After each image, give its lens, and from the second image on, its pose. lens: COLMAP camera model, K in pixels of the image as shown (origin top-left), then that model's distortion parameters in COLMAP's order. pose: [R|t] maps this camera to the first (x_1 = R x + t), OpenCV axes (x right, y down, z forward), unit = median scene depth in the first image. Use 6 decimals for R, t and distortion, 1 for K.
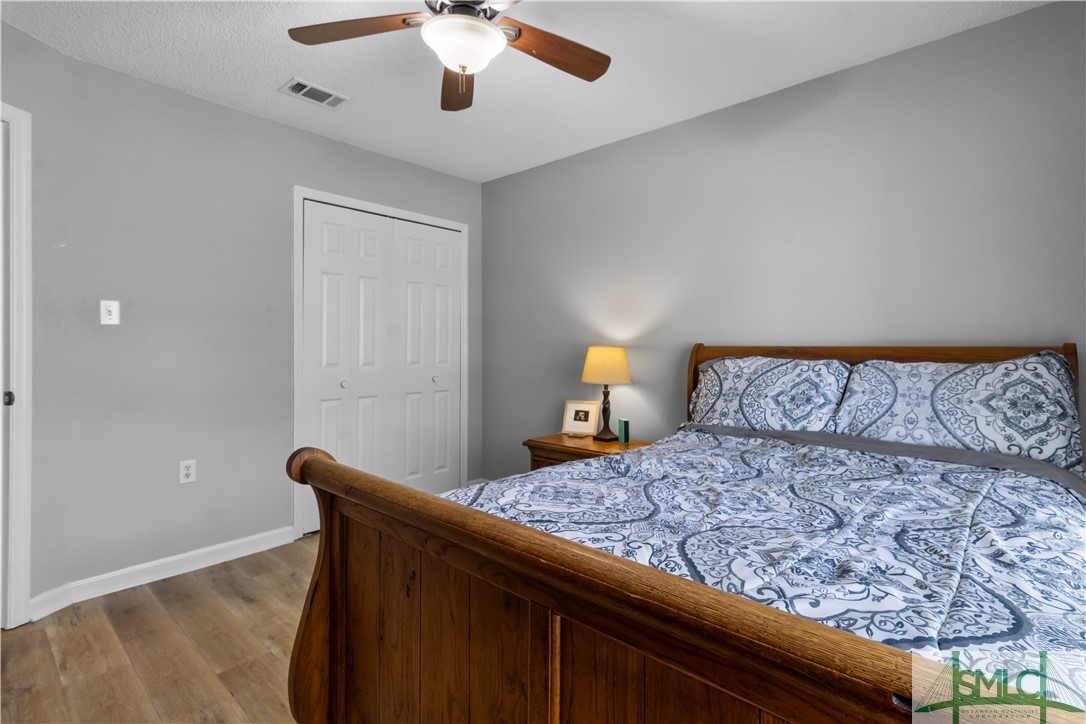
lens RADIAL K [[506.2, 0, 552.9], [0, 506.2, 344.6], [0, 0, 1]] dist [0.006486, 0.000065]
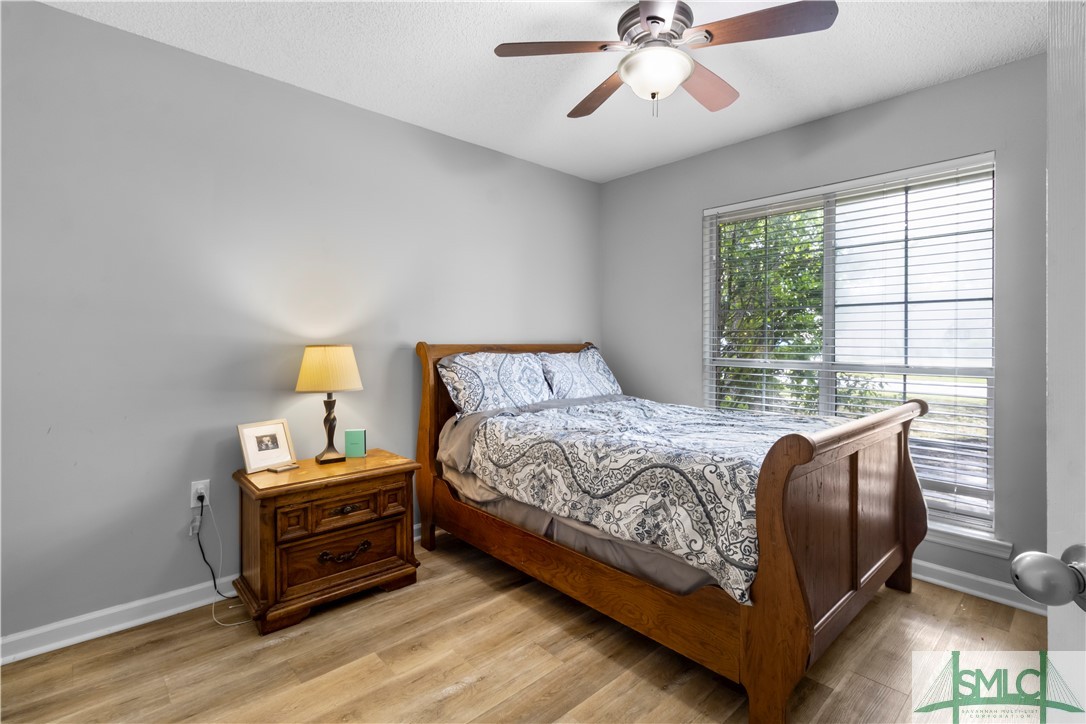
lens RADIAL K [[506.2, 0, 552.9], [0, 506.2, 344.6], [0, 0, 1]] dist [0.006486, 0.000065]
pose [[0.096914, 0.000783, 0.995292, -0.700666], [0.002405, 0.999997, -0.001021, 0.005027], [-0.995290, 0.002493, 0.096911, 0.600664]]
